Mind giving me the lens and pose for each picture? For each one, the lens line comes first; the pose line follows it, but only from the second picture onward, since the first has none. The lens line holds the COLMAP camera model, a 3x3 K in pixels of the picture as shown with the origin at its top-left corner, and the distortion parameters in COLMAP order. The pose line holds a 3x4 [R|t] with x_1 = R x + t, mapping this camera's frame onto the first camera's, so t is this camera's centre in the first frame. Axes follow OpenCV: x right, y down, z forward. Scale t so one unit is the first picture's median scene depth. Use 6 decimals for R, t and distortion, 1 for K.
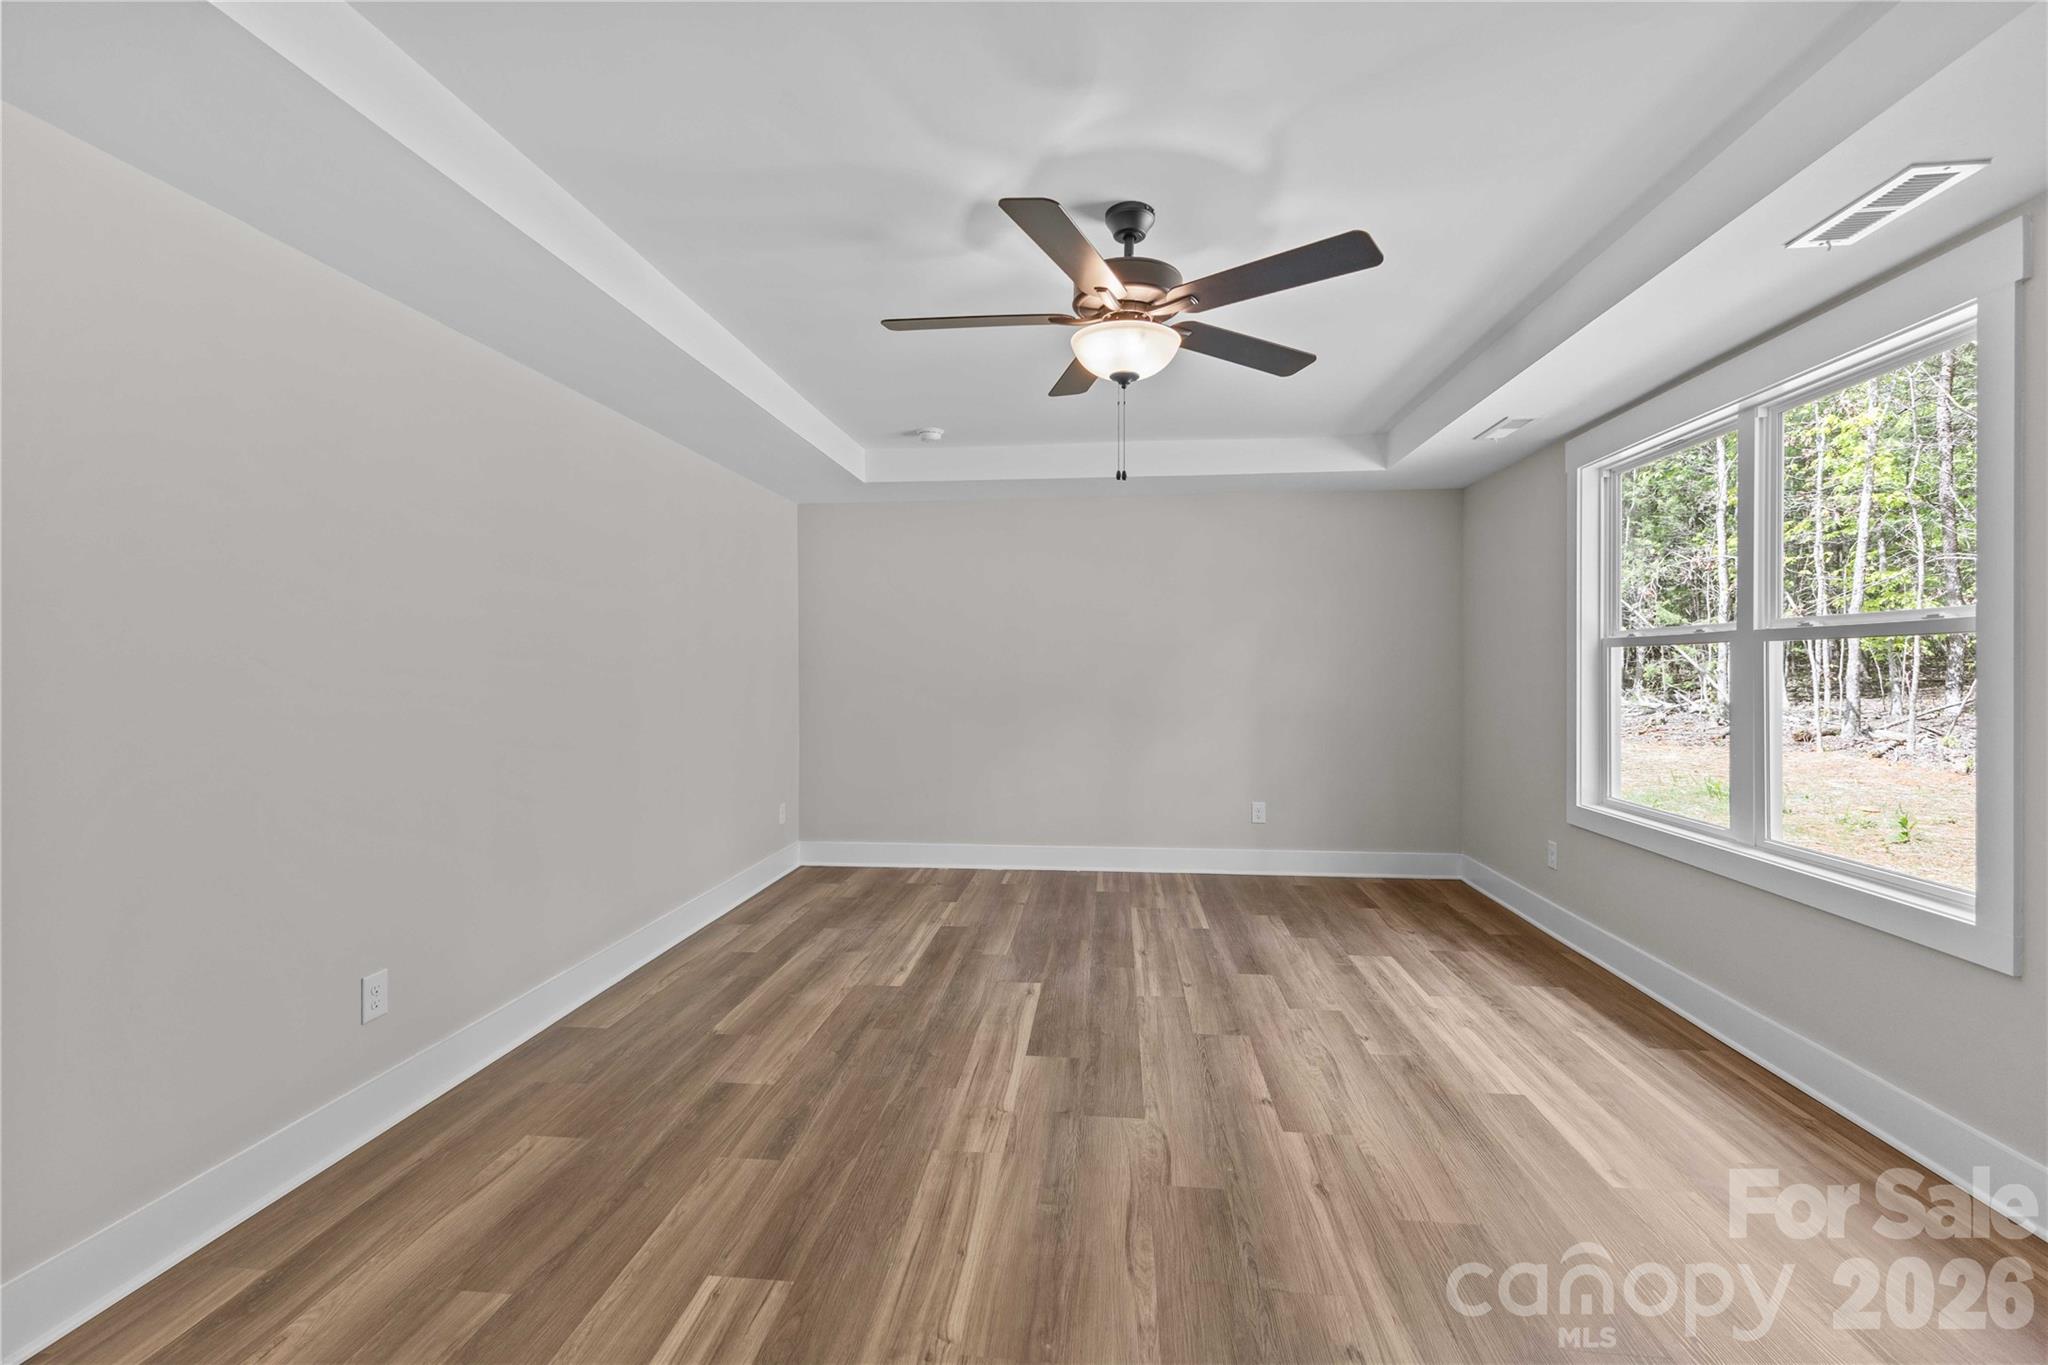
lens RADIAL K [[884.6, 0, 1018.3], [0, 884.6, 674.4], [0, 0, 1]] dist [0.008526, -0.000856]
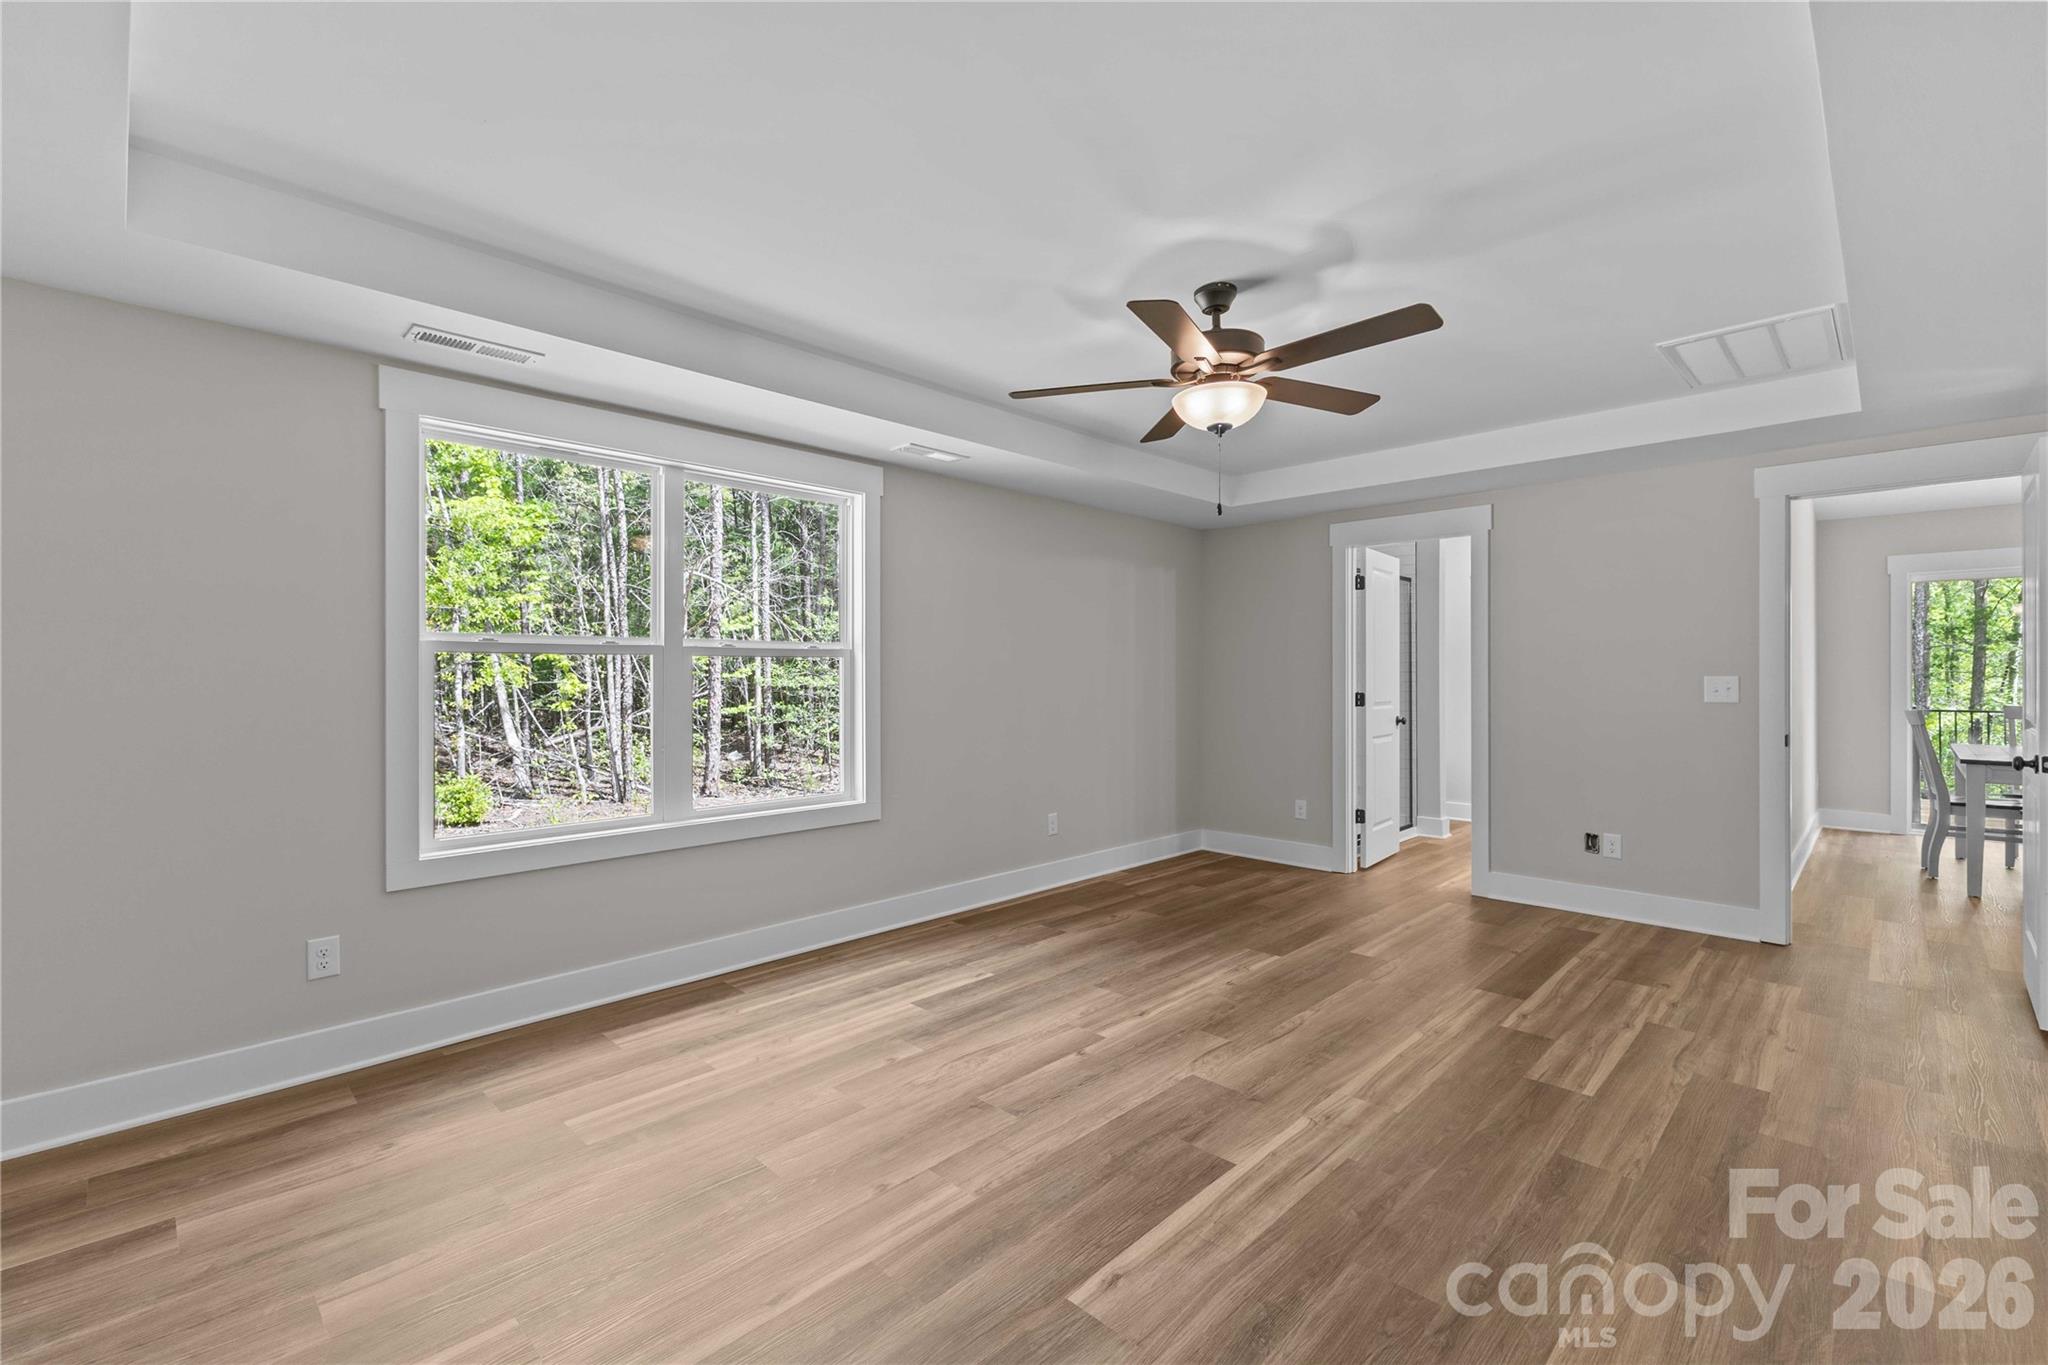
lens RADIAL K [[884.6, 0, 1013.2], [0, 884.6, 678.8], [0, 0, 1]] dist [0.008526, -0.000856]
pose [[-0.781582, -0.000654, 0.623802, -0.305506], [0.009125, 0.999880, 0.012482, -0.016391], [-0.623736, 0.015448, -0.781483, 1.606212]]
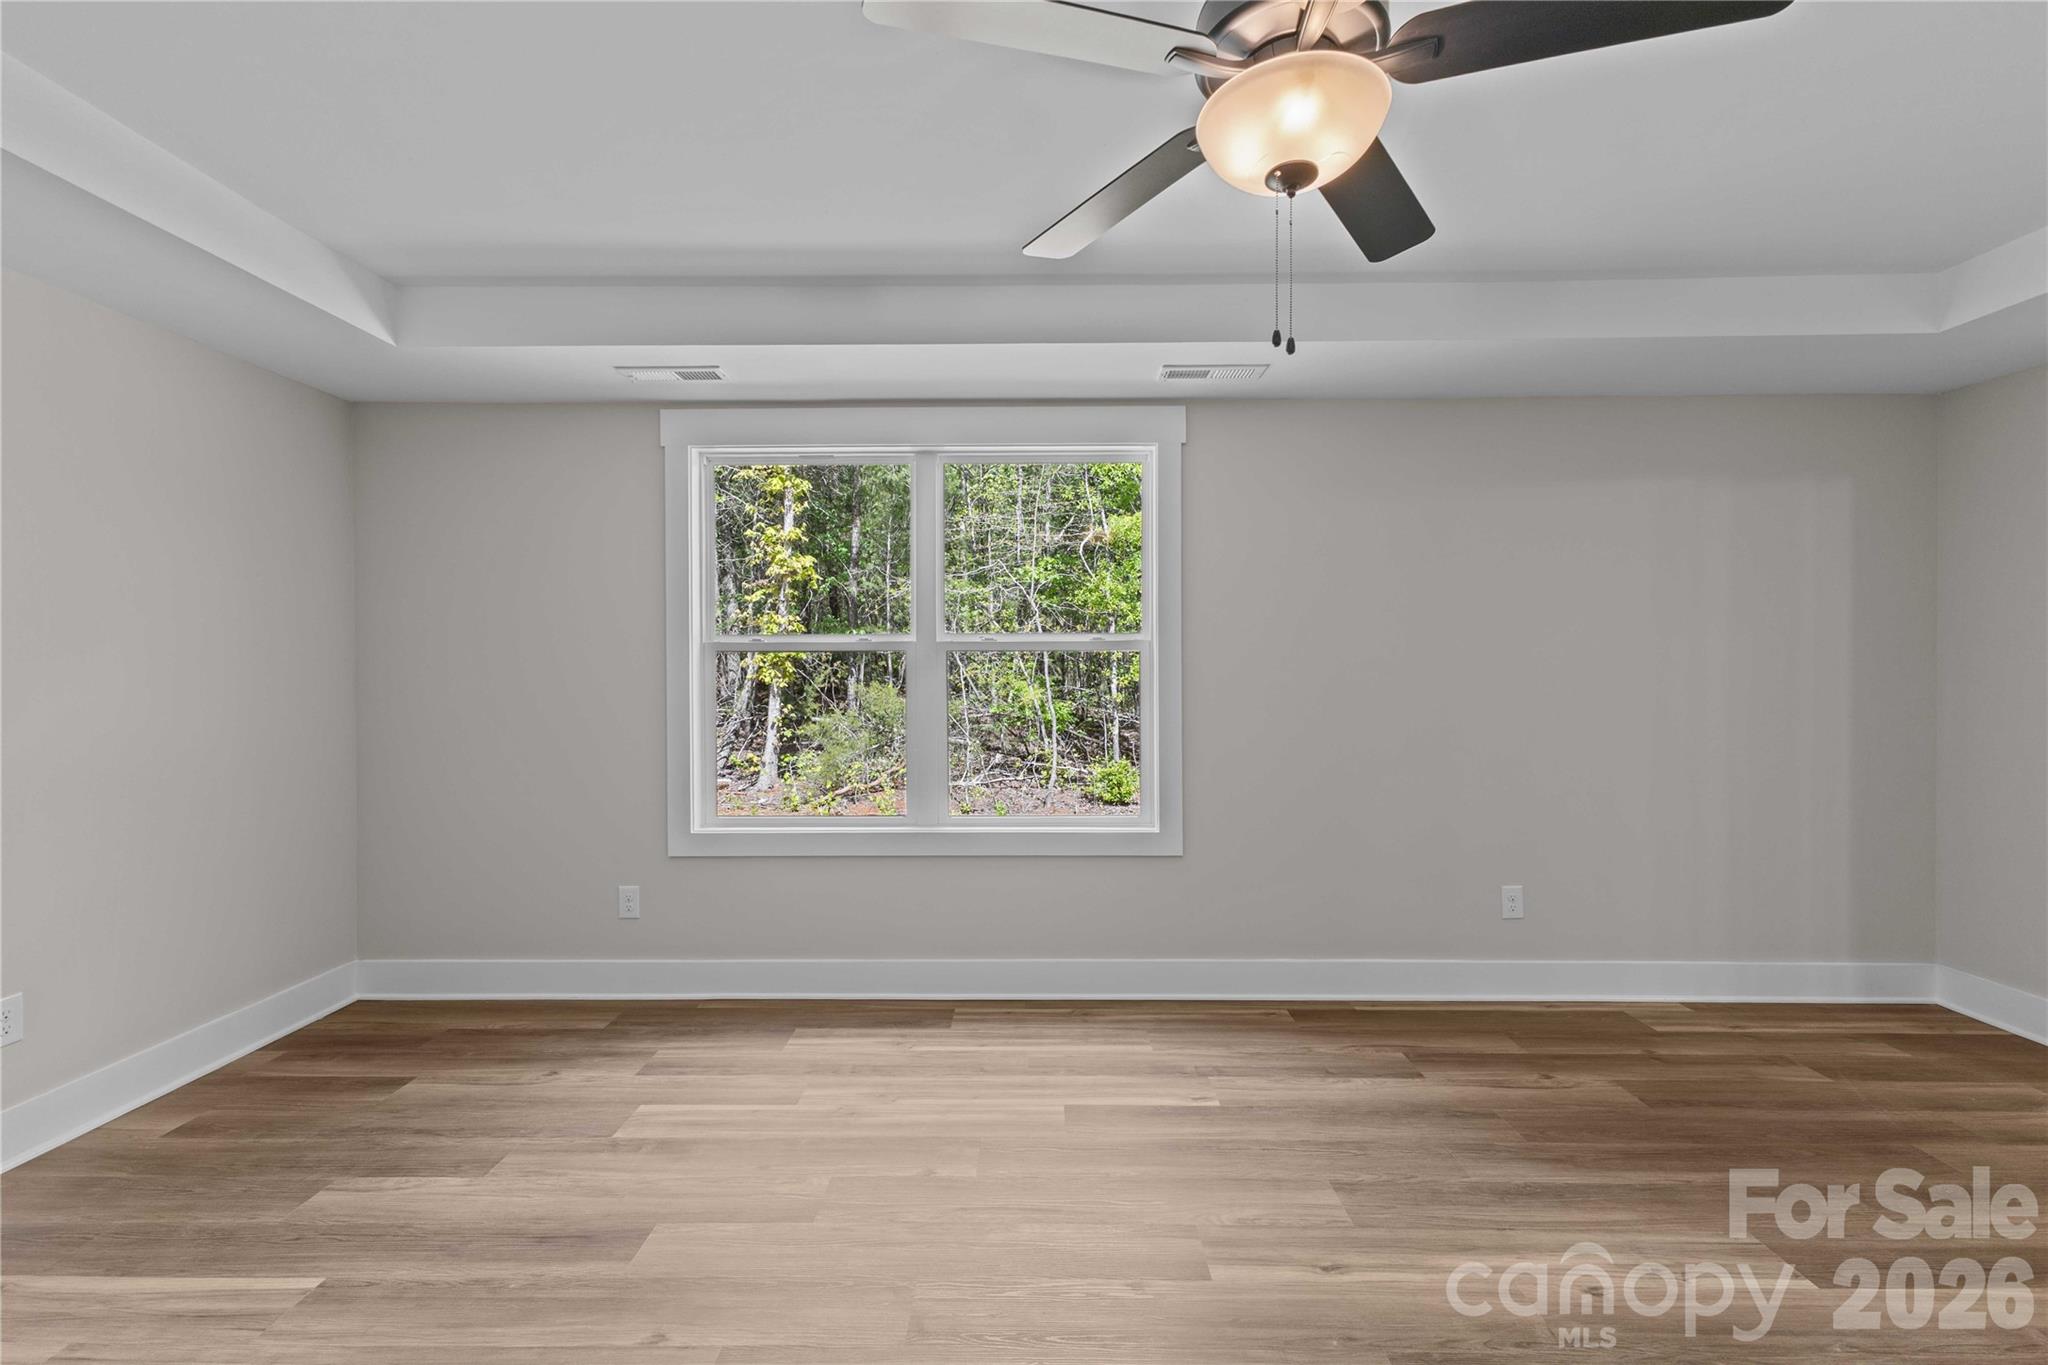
lens RADIAL K [[884.6, 0, 1023.8], [0, 884.6, 690.2], [0, 0, 1]] dist [0.008526, -0.000856]
pose [[-0.093671, -0.019404, 0.995414, -0.341193], [0.013326, 0.999696, 0.020742, -0.010731], [-0.995514, 0.015208, -0.093384, 0.946757]]
